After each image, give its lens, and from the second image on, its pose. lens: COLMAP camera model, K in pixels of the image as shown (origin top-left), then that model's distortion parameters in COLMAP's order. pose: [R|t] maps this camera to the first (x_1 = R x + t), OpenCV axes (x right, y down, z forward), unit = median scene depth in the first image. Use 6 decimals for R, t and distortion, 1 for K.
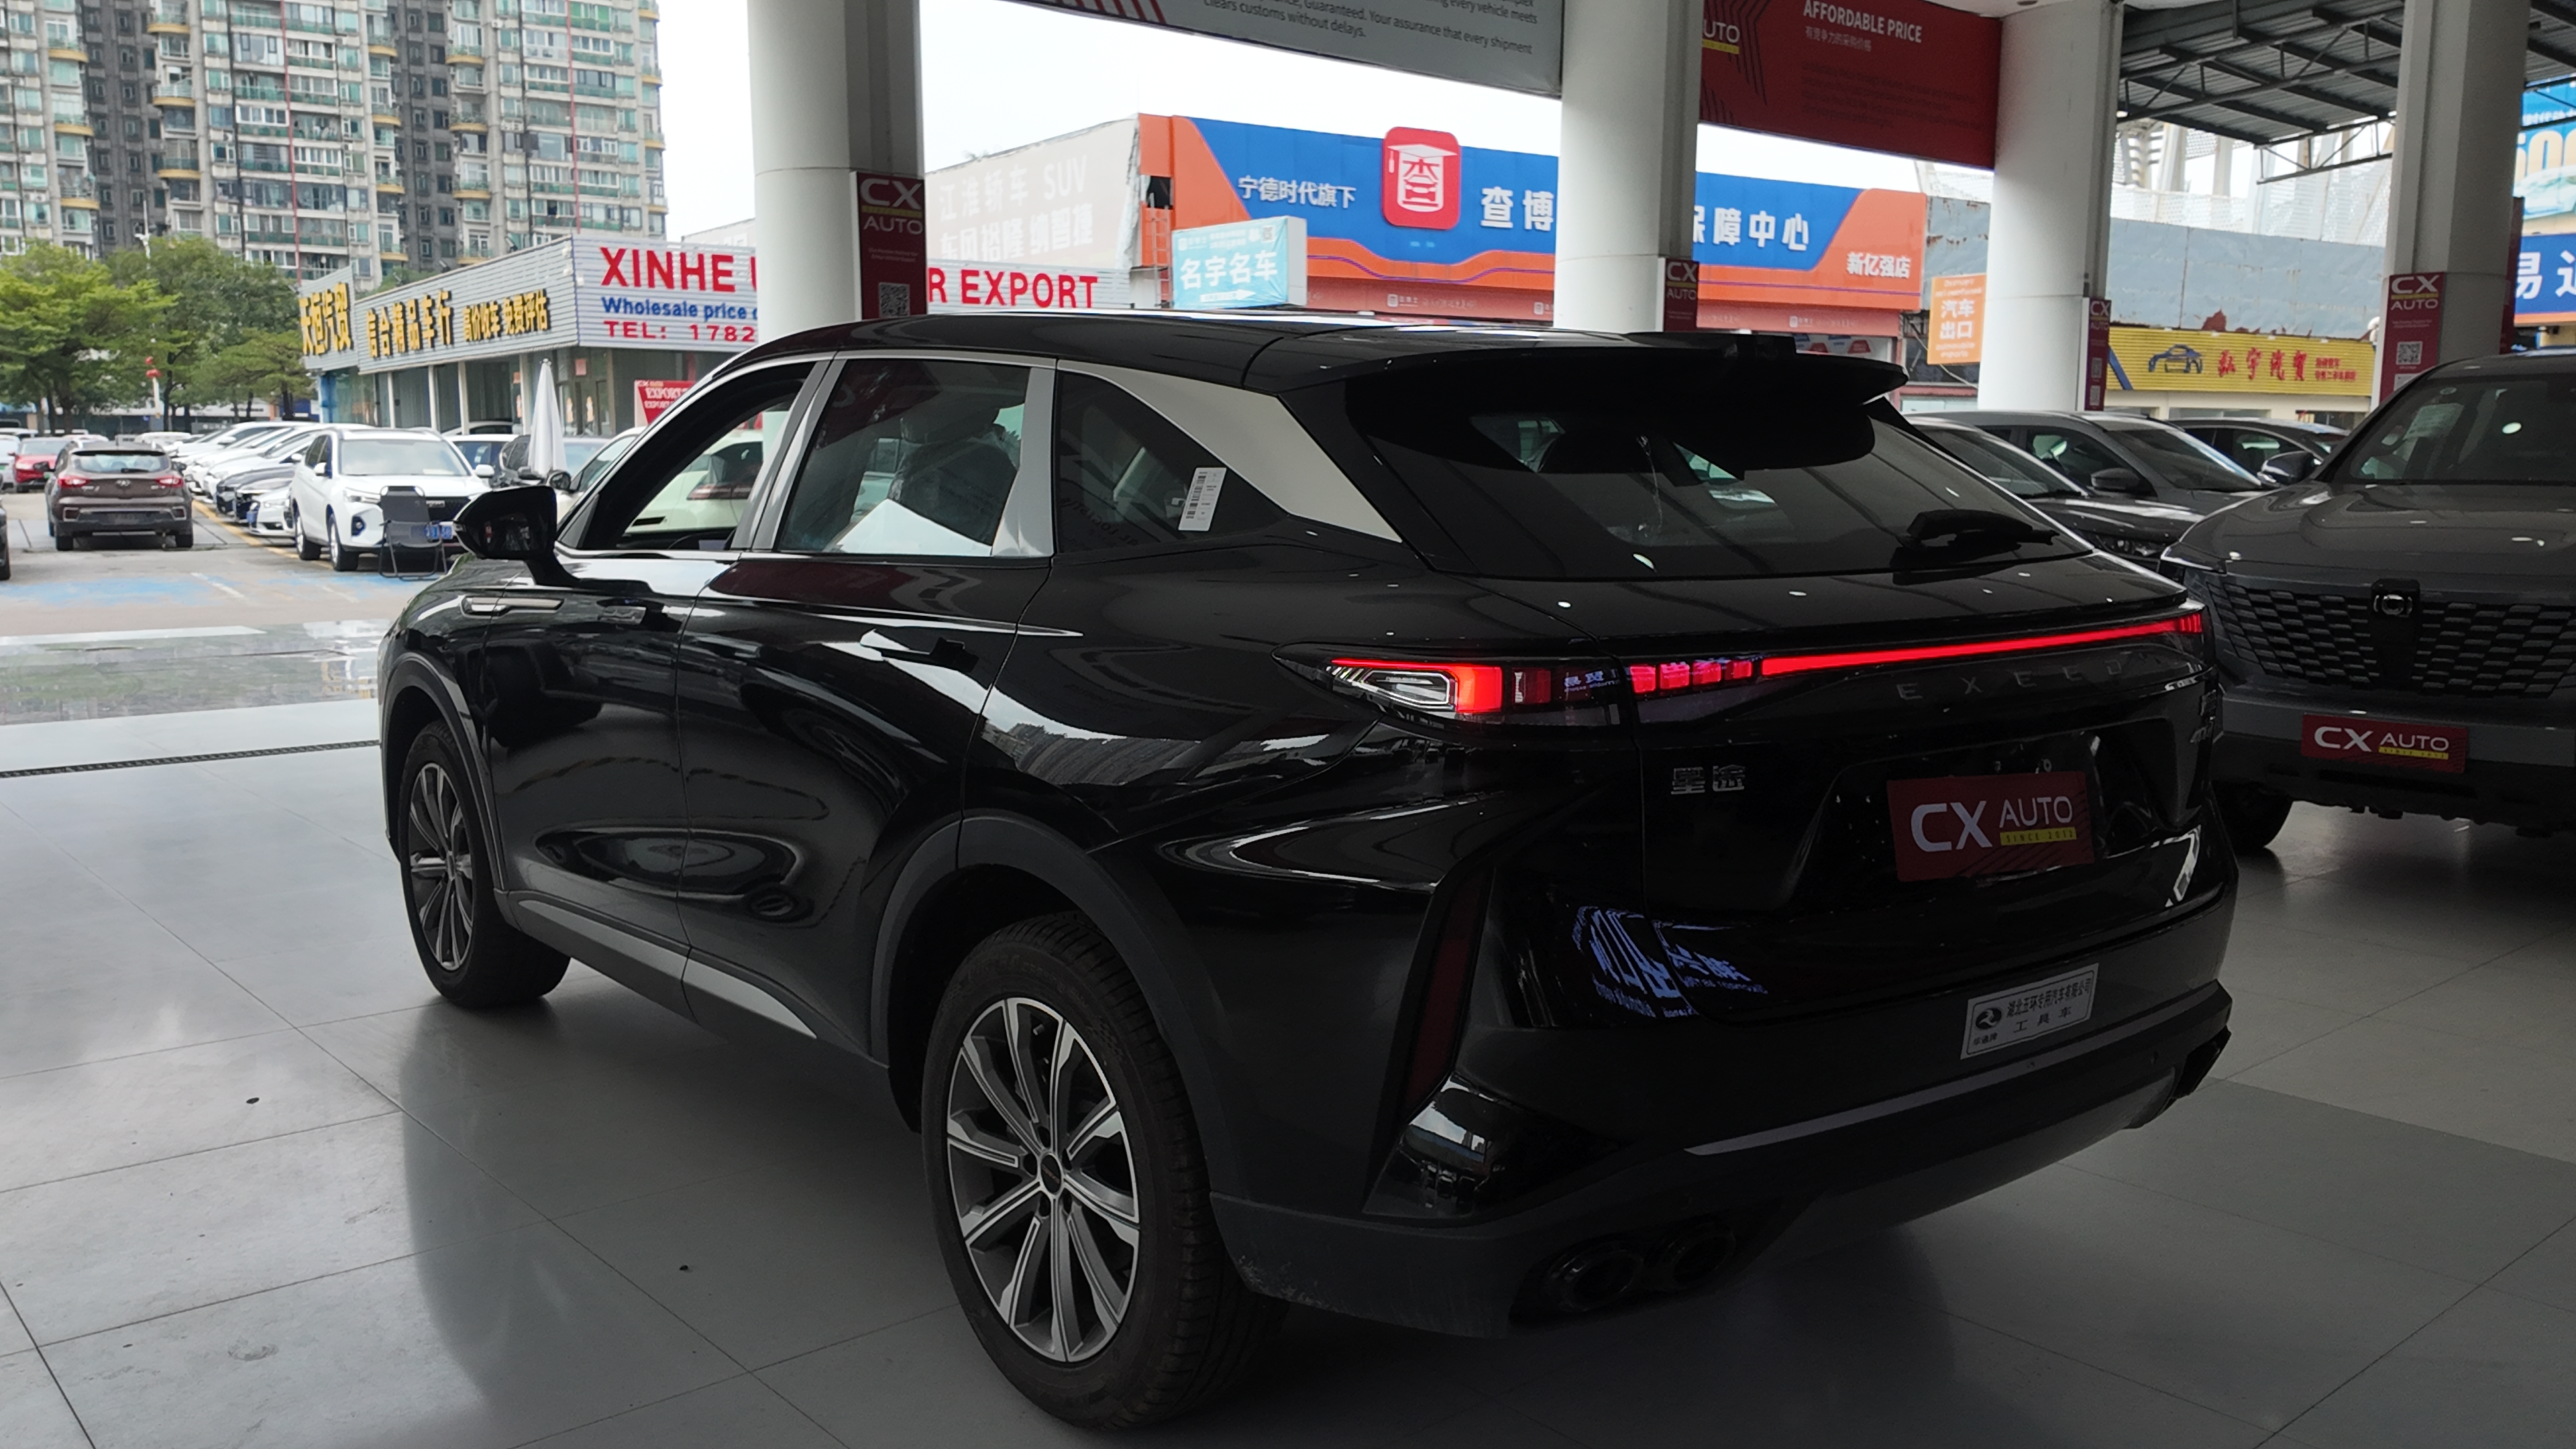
lens RADIAL K [[2109.3, 0, 1288.0], [0, 2109.3, 724.5], [0, 0, 1]] dist [-0.012954, -0.009495]
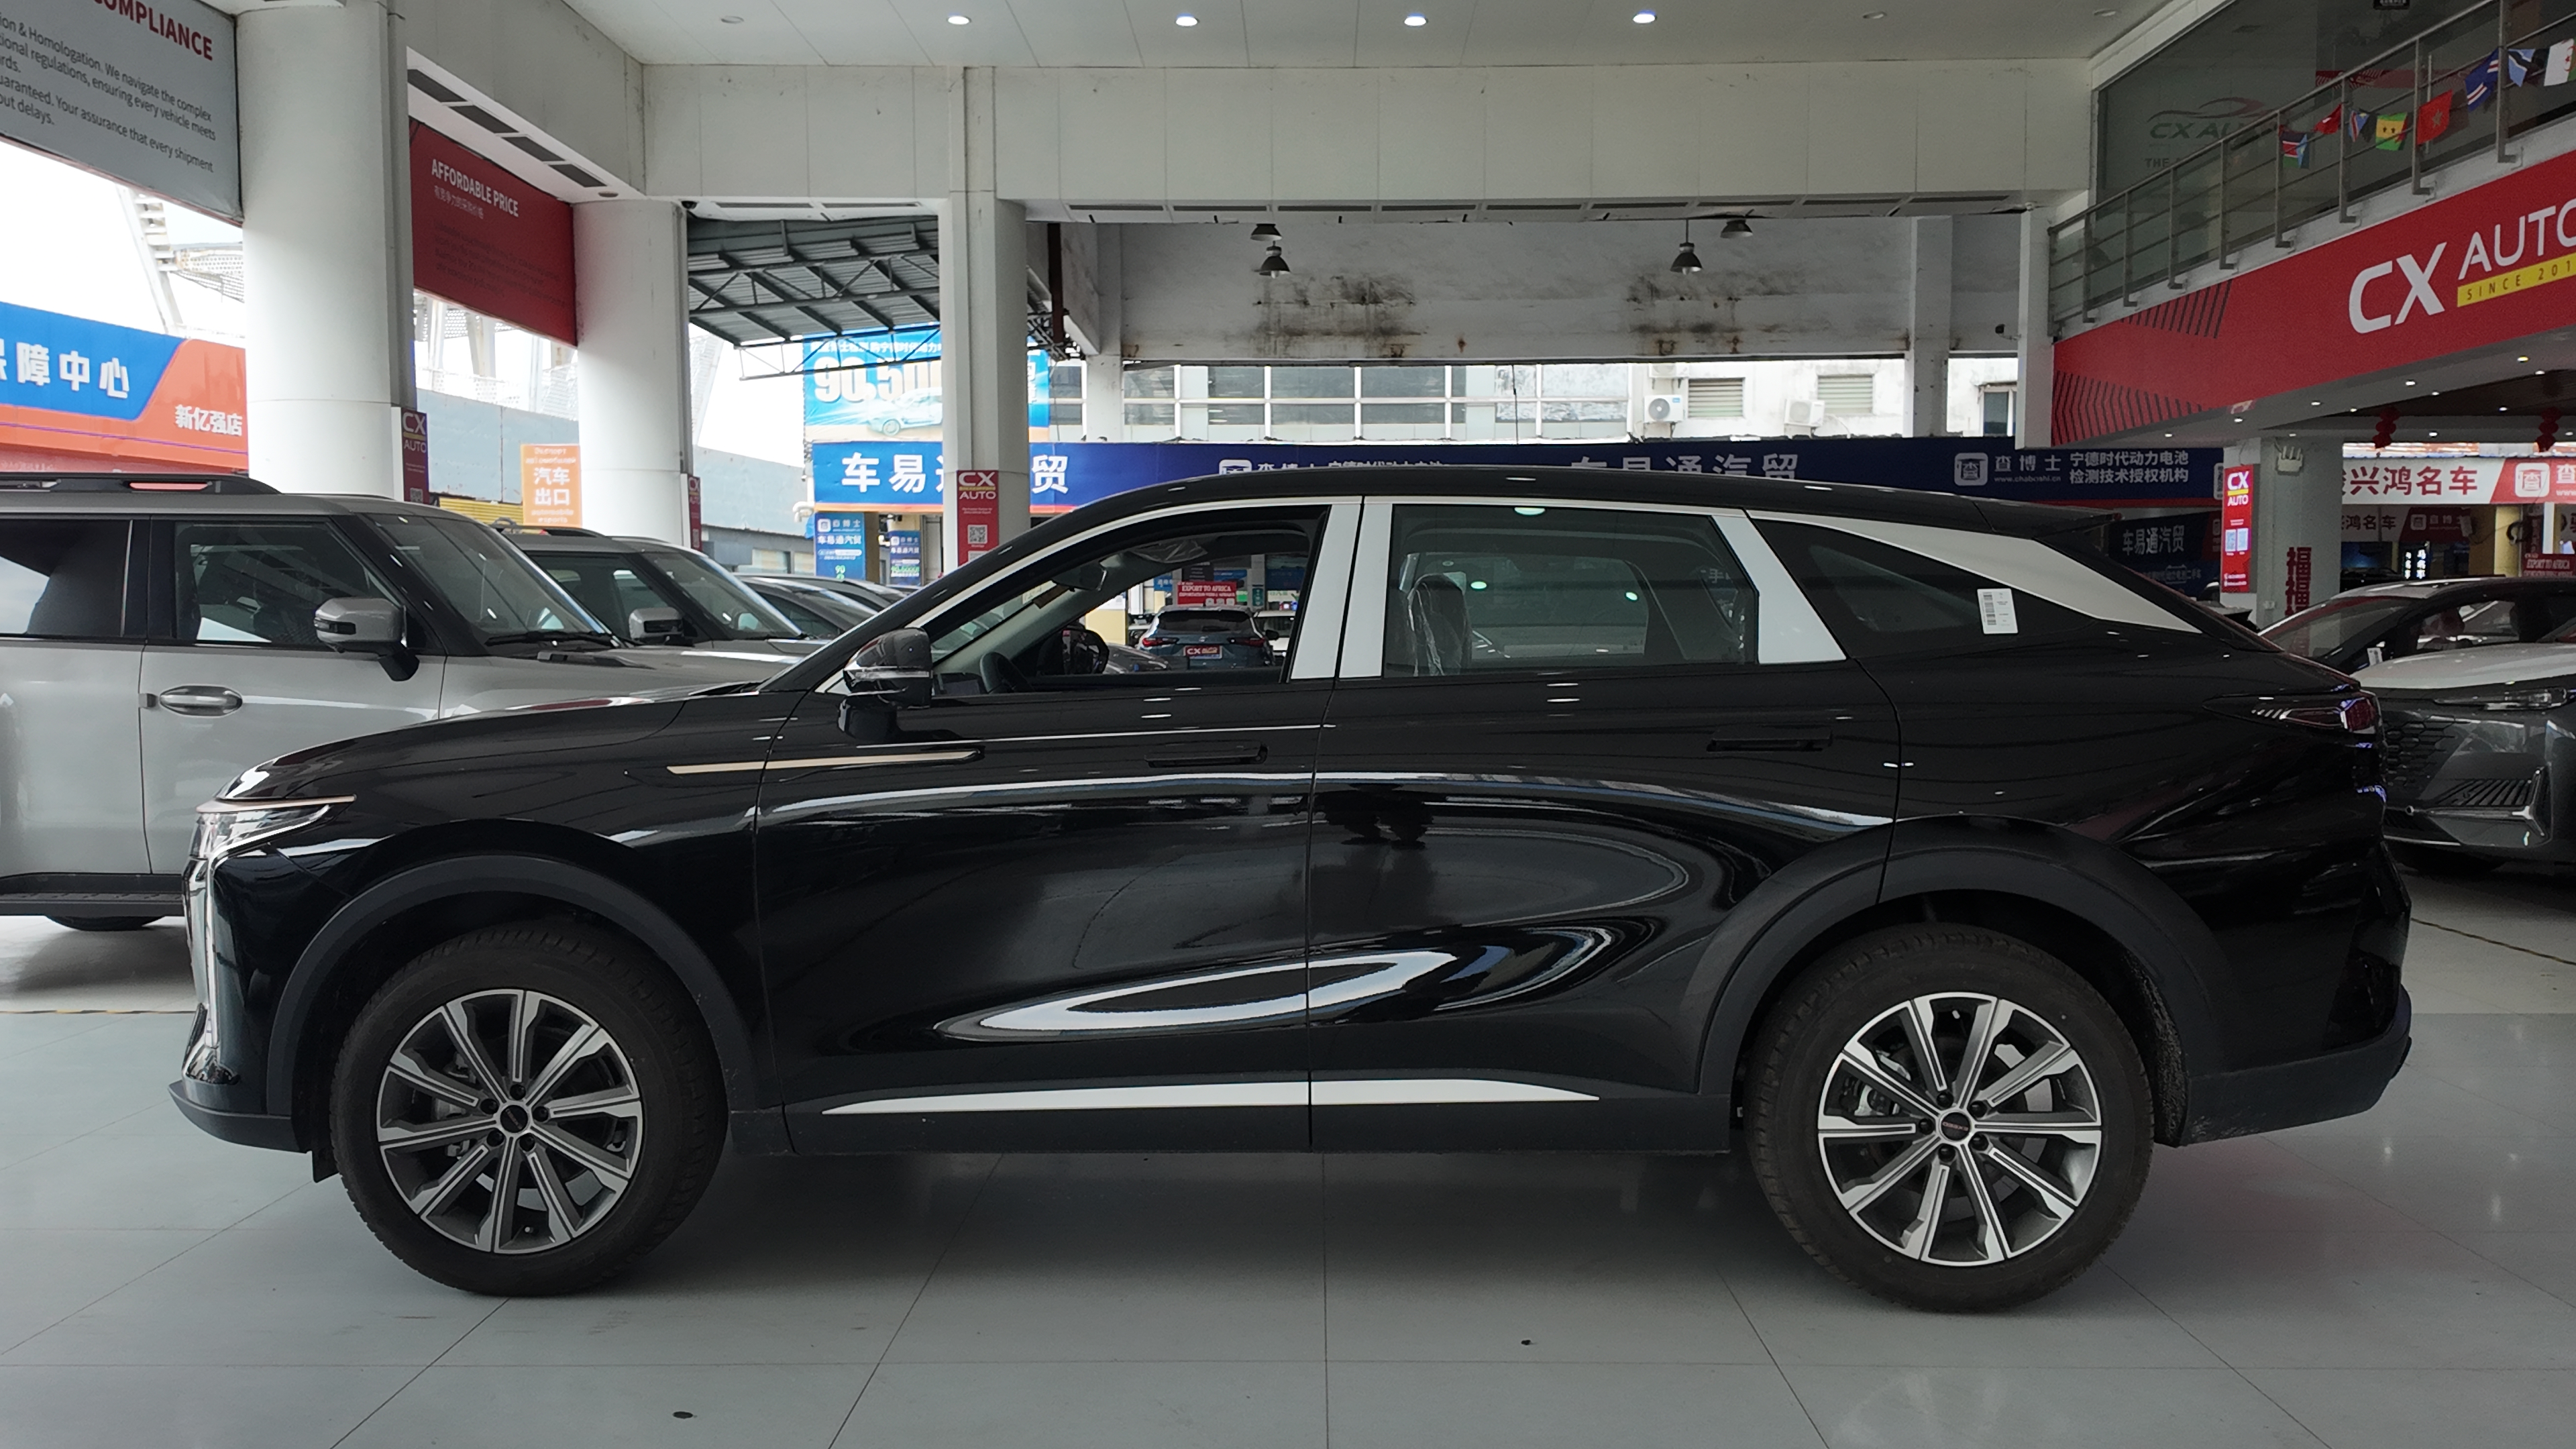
lens RADIAL K [[2109.3, 0, 1288.0], [0, 2109.3, 724.5], [0, 0, 1]] dist [-0.012954, -0.009495]
pose [[0.632131, -0.032676, 0.774173, -1.188693], [0.095415, 0.994789, -0.035921, -0.025769], [-0.768965, 0.096574, 0.631954, 0.396571]]
